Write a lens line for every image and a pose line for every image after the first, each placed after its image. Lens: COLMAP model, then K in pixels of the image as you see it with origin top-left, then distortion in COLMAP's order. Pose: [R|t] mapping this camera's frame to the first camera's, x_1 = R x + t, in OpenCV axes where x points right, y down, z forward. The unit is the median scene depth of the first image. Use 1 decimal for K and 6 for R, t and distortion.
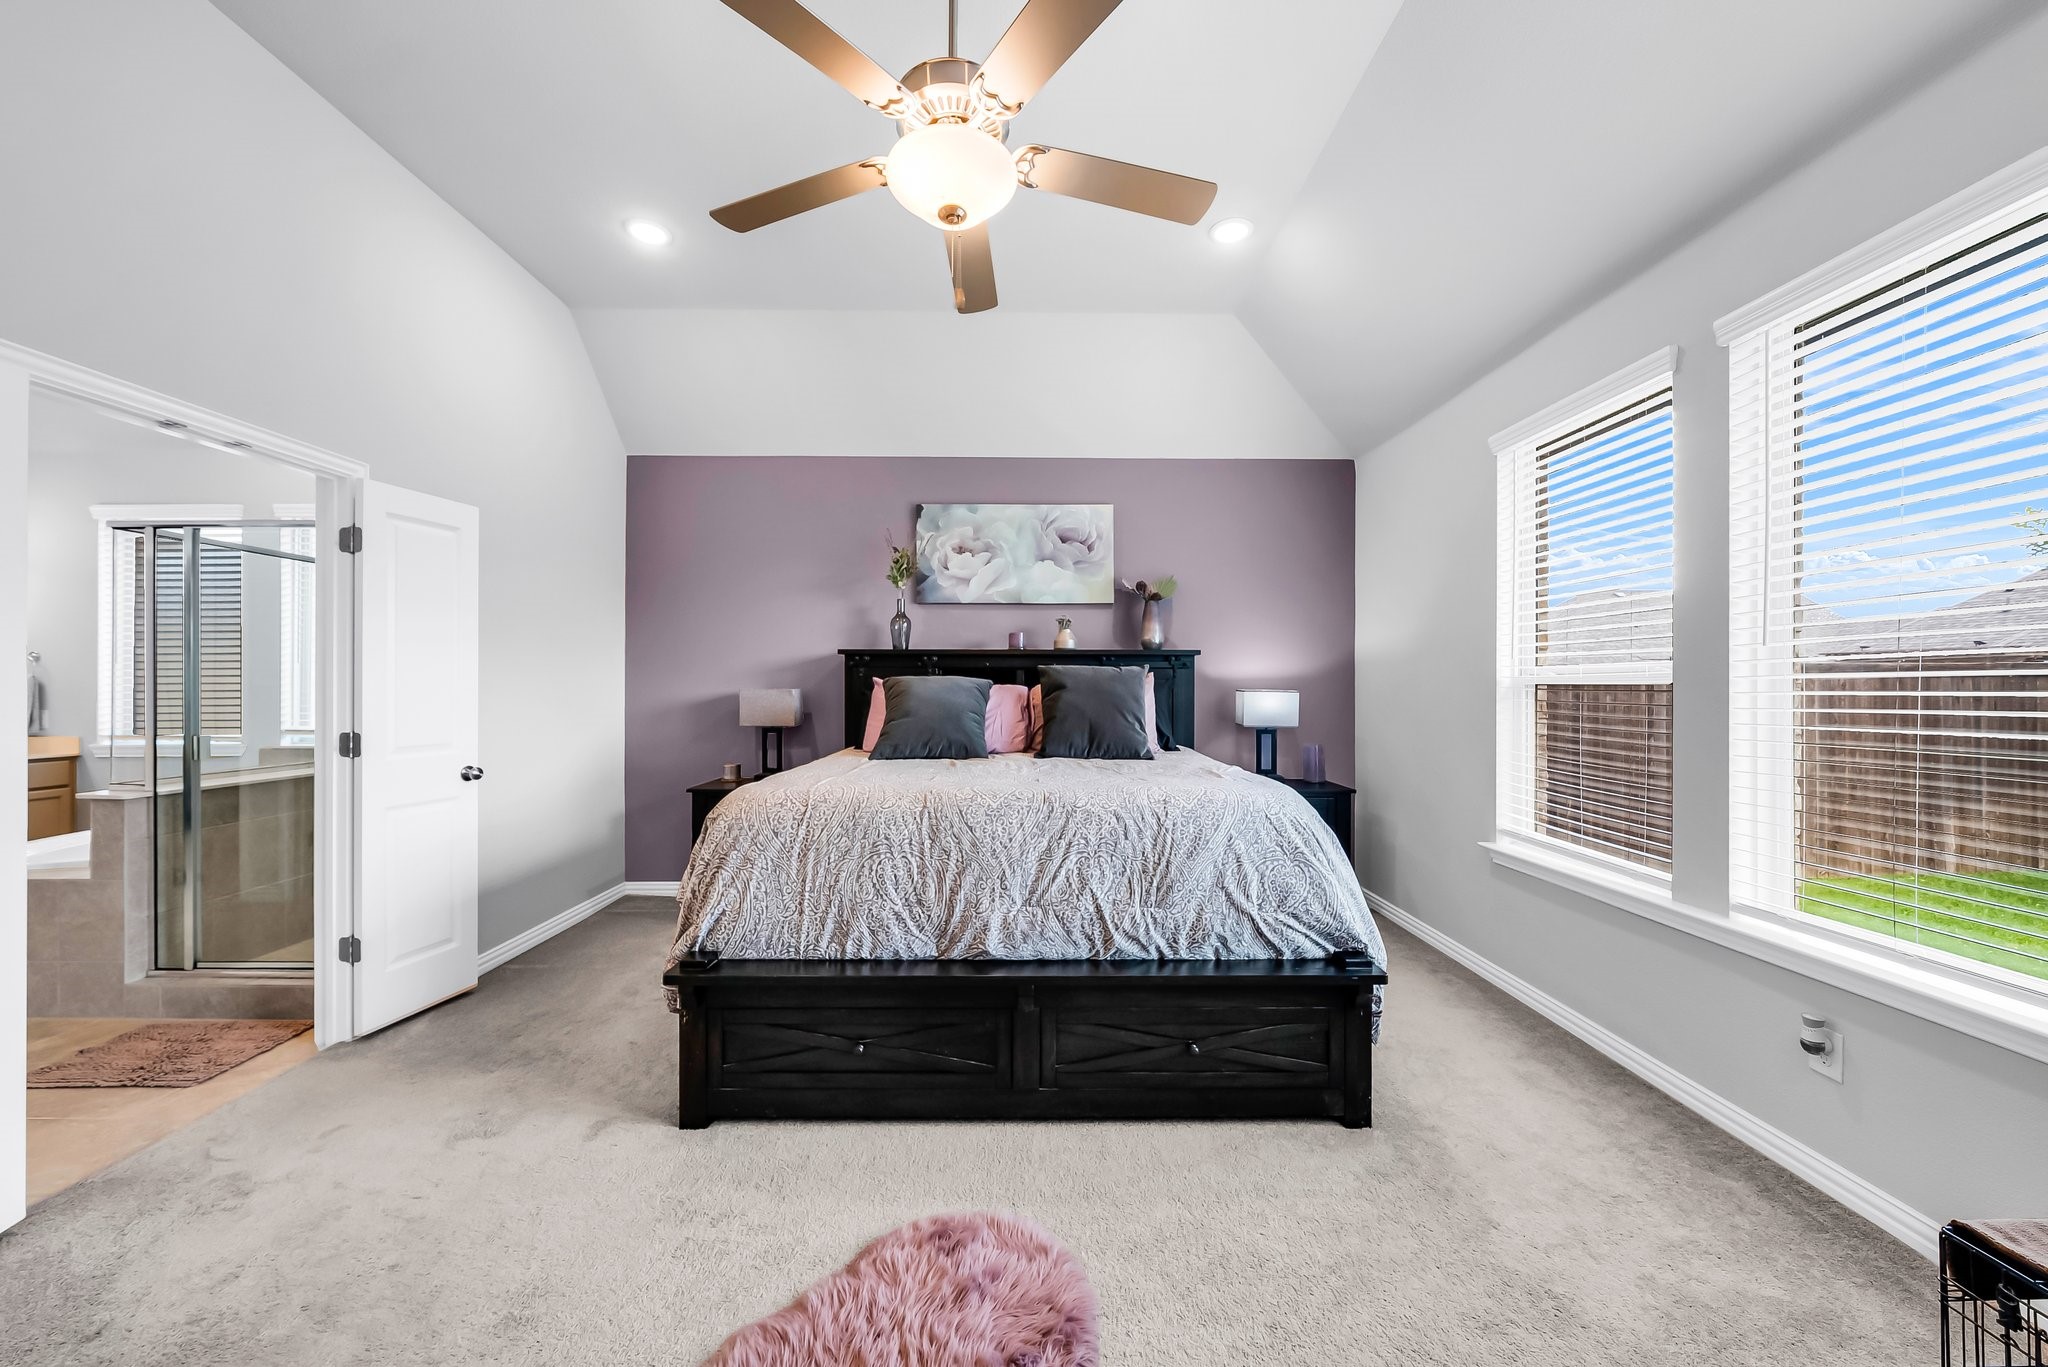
lens RADIAL K [[742.2, 0, 1020.7], [0, 742.2, 696.5], [0, 0, 1]] dist [-0.002492, -0.000496]
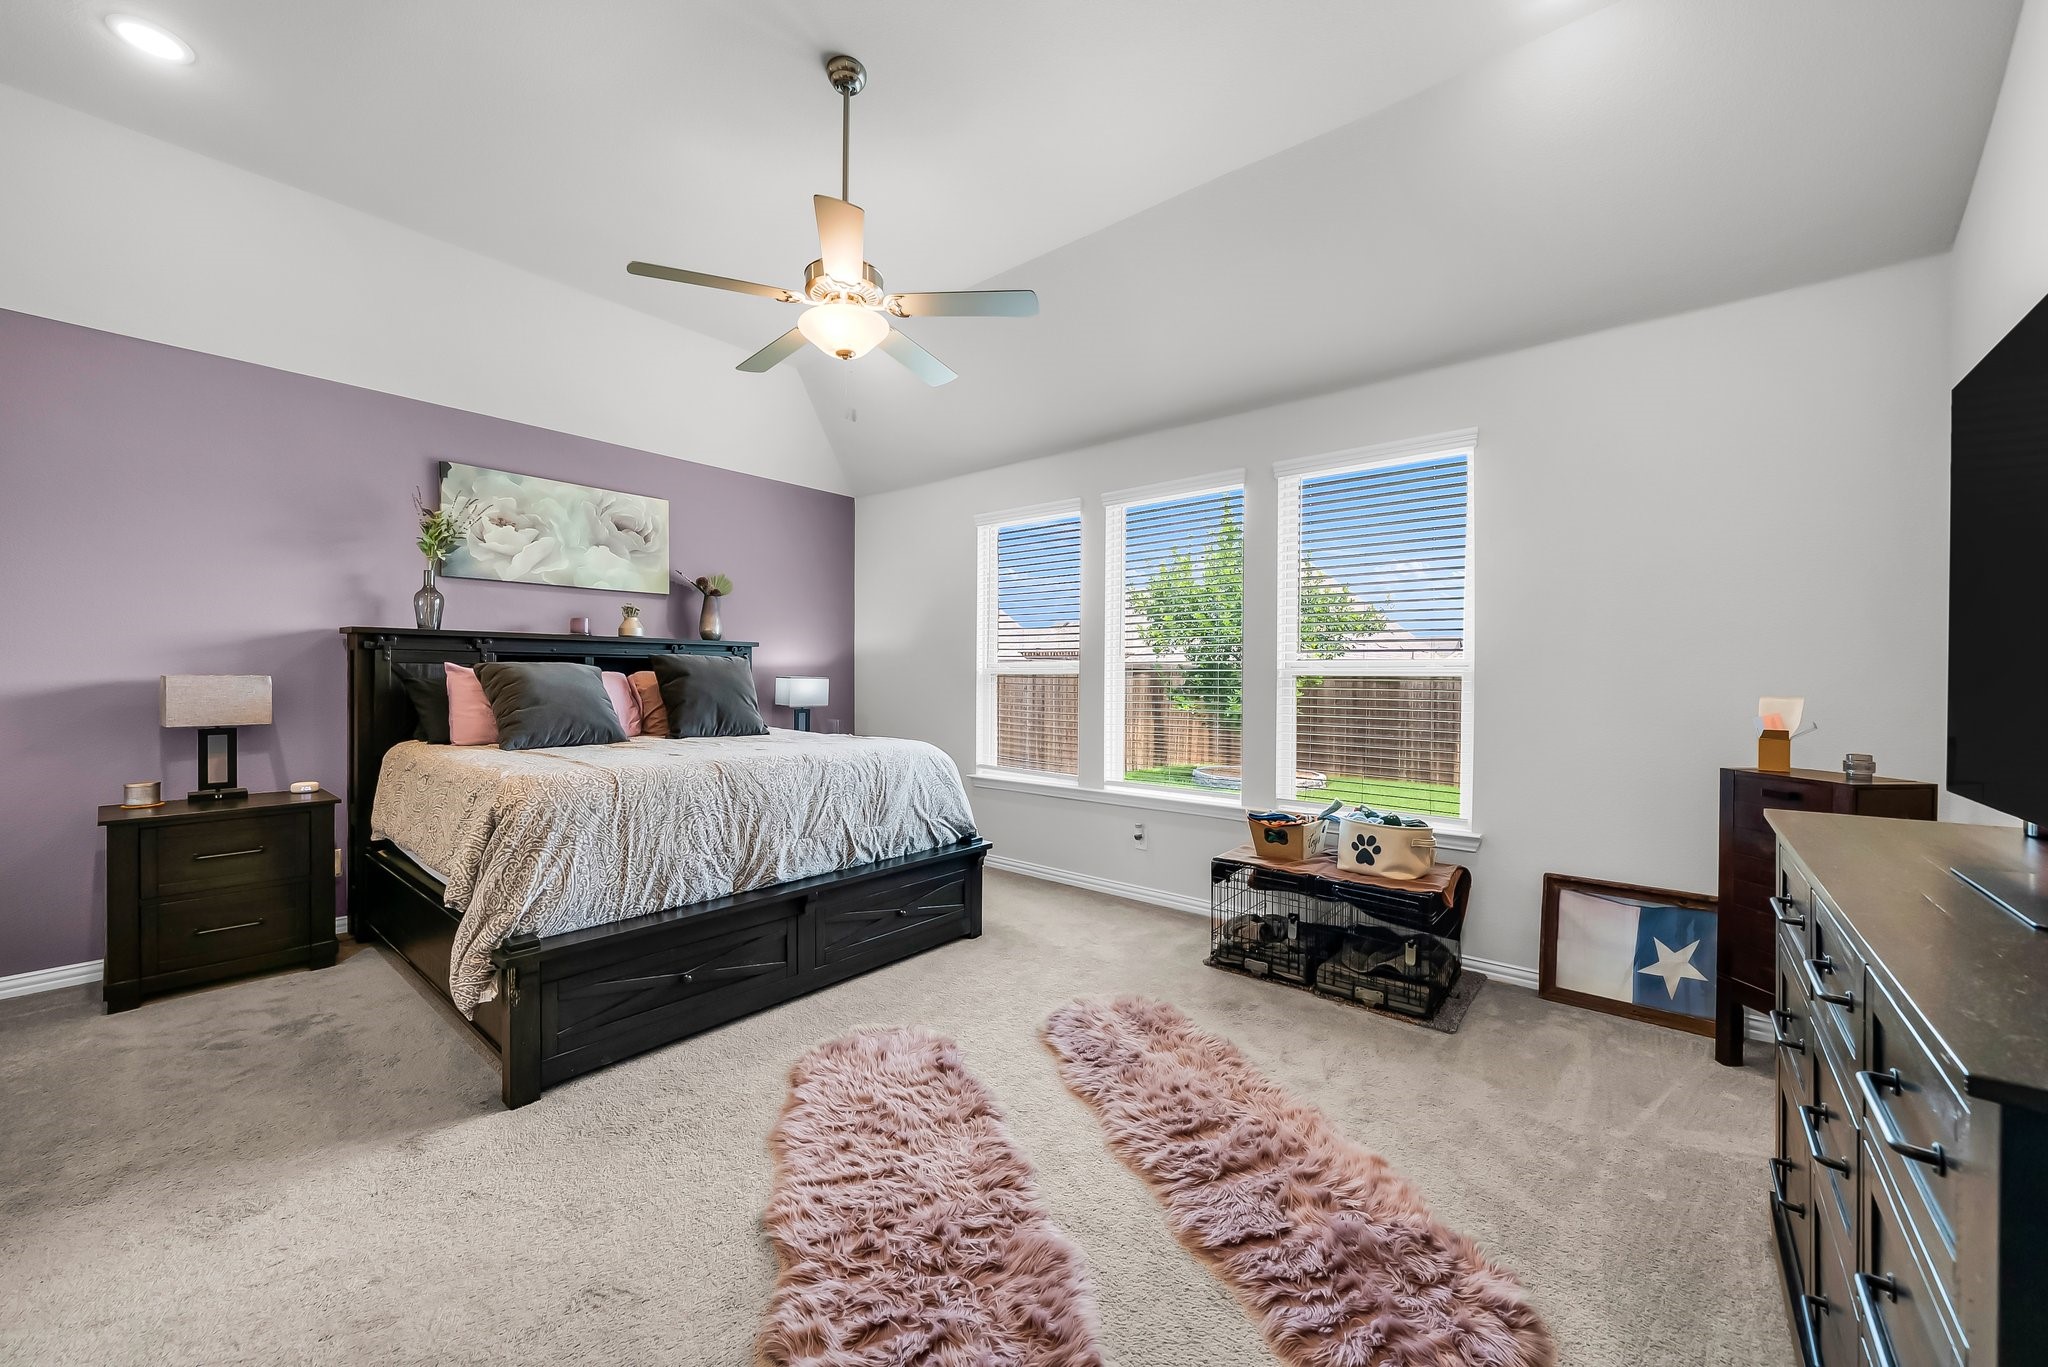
lens RADIAL K [[781.6, 0, 1023.5], [0, 781.6, 712.0], [0, 0, 1]] dist [-0.001512, -0.000025]
pose [[0.644609, -0.034492, 0.763734, -0.793681], [0.005354, 0.999161, 0.040605, -0.001594], [-0.764494, -0.022085, 0.644253, -0.210032]]
